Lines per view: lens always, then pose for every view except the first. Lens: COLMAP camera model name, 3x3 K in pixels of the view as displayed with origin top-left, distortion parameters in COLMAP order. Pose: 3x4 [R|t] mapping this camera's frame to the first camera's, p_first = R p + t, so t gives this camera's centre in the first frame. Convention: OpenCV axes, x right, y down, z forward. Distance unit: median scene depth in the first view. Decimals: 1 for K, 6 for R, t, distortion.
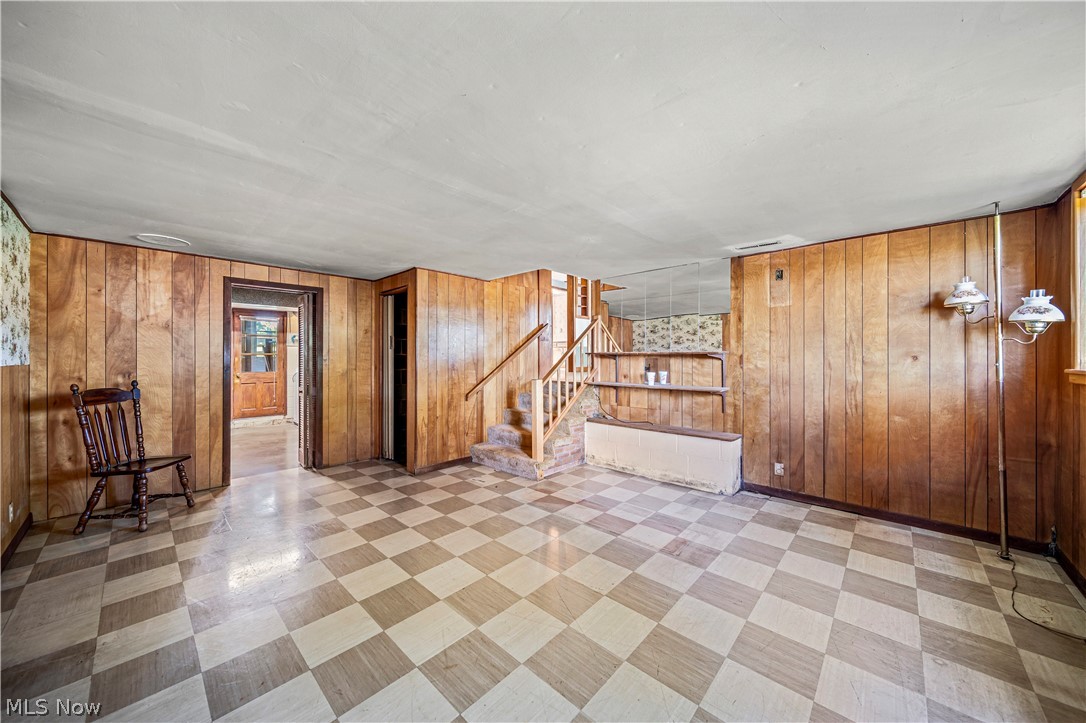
lens RADIAL K [[379.7, 0, 544.8], [0, 379.7, 356.9], [0, 0, 1]] dist [-0.001051, -0.000717]
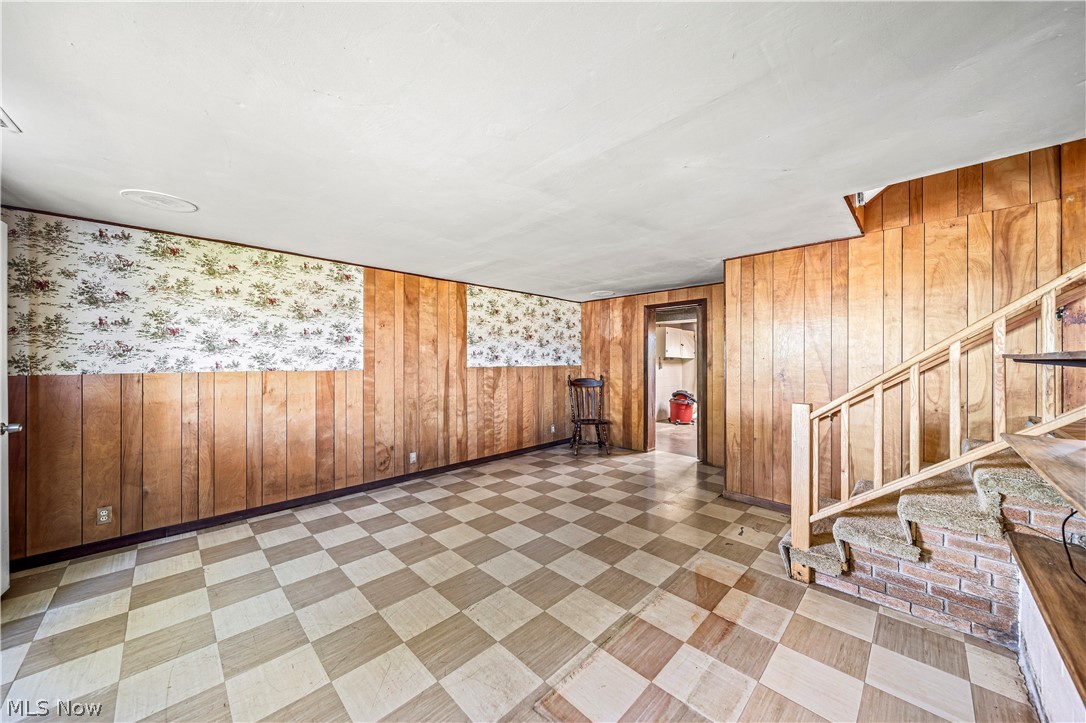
lens RADIAL K [[379.7, 0, 540.1], [0, 379.7, 359.8], [0, 0, 1]] dist [-0.001051, -0.000717]
pose [[-0.041420, -0.001193, -0.999141, 0.664213], [0.000802, 0.999999, -0.001227, -0.006834], [0.999142, -0.000852, -0.041419, 0.737935]]
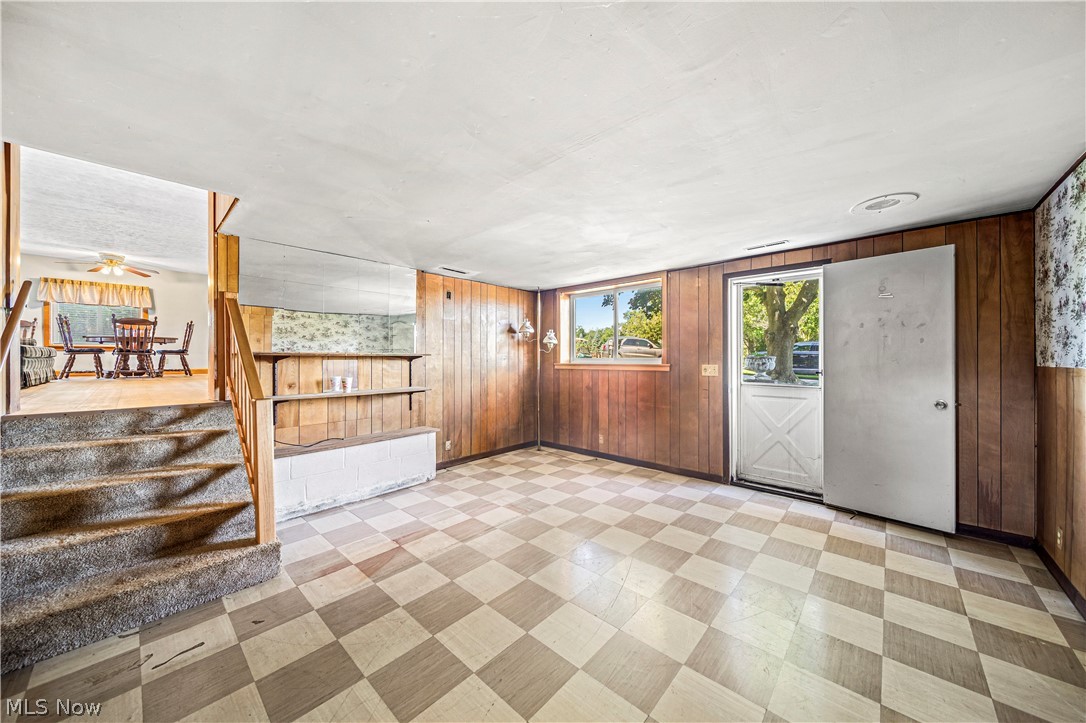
lens RADIAL K [[379.7, 0, 539.8], [0, 379.7, 360.1], [0, 0, 1]] dist [-0.001051, -0.000717]
pose [[-0.004762, -0.003344, 0.999983, -0.679767], [0.004270, 0.999985, 0.003365, 0.002373], [-0.999980, 0.004286, -0.004748, 0.696537]]
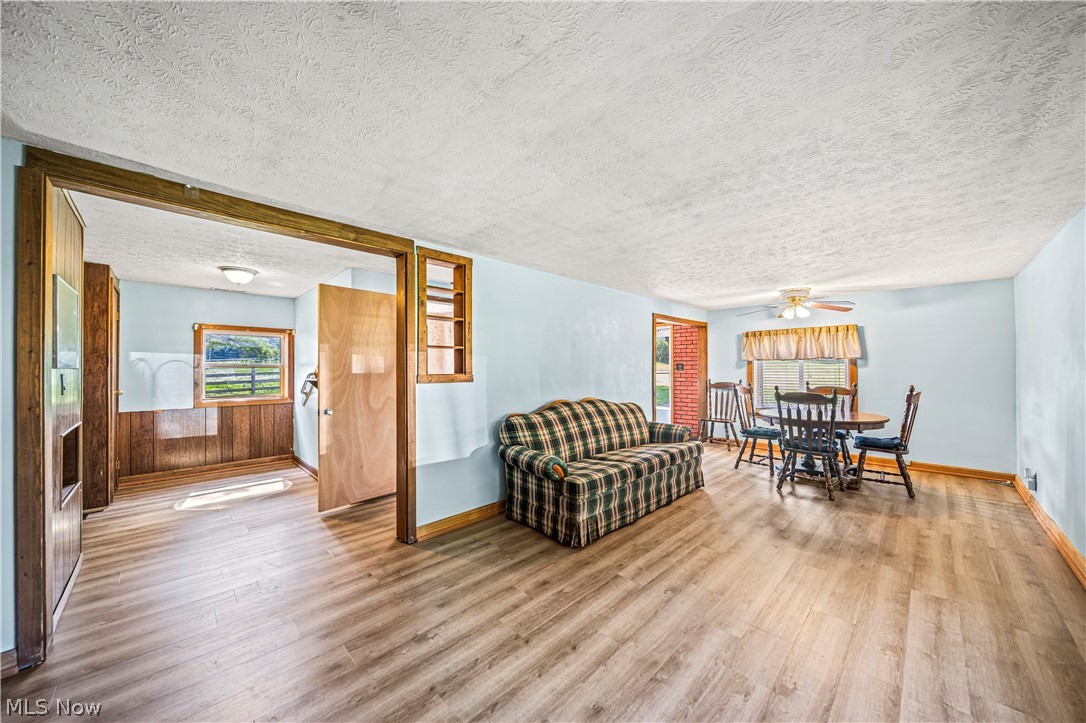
lens RADIAL K [[379.7, 0, 542.5], [0, 379.7, 361.5], [0, 0, 1]] dist [-0.001051, -0.000717]
pose [[0.999186, -0.001031, -0.040332, 0.516256], [0.000169, 0.999771, -0.021385, -0.277921], [0.040345, 0.021361, 0.998957, 1.579316]]
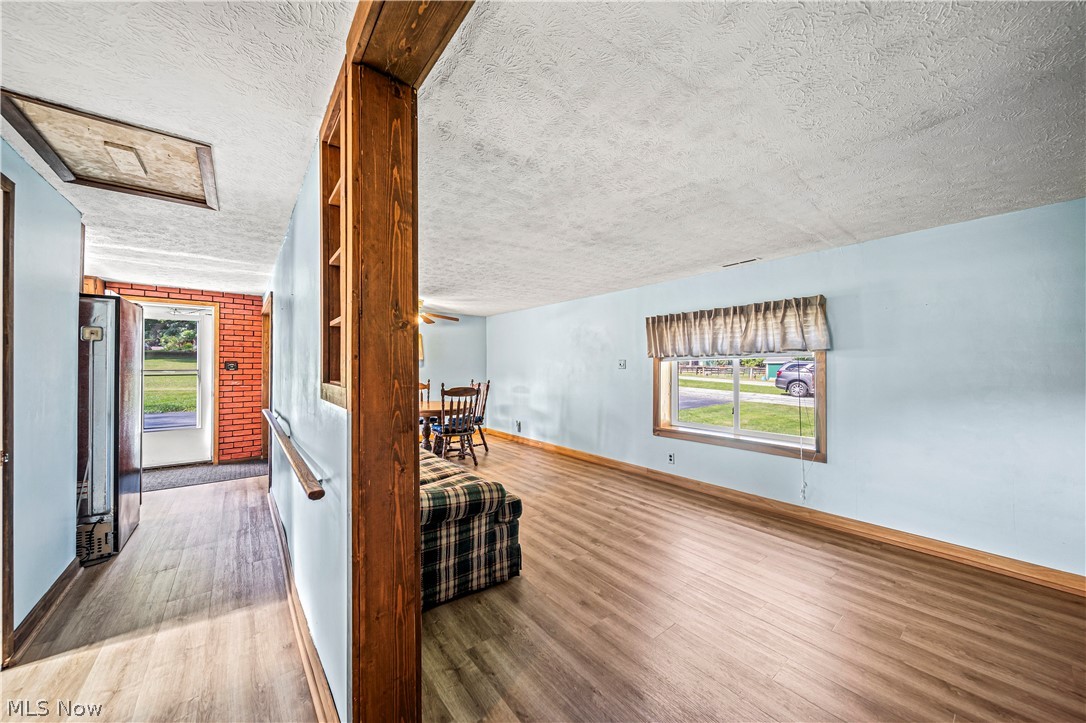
lens RADIAL K [[379.7, 0, 544.3], [0, 379.7, 361.8], [0, 0, 1]] dist [-0.001051, -0.000717]
pose [[0.147348, 0.017409, 0.988932, -0.116960], [-0.000030, 0.999845, -0.017596, -0.281069], [-0.989085, 0.002563, 0.147326, 2.215623]]
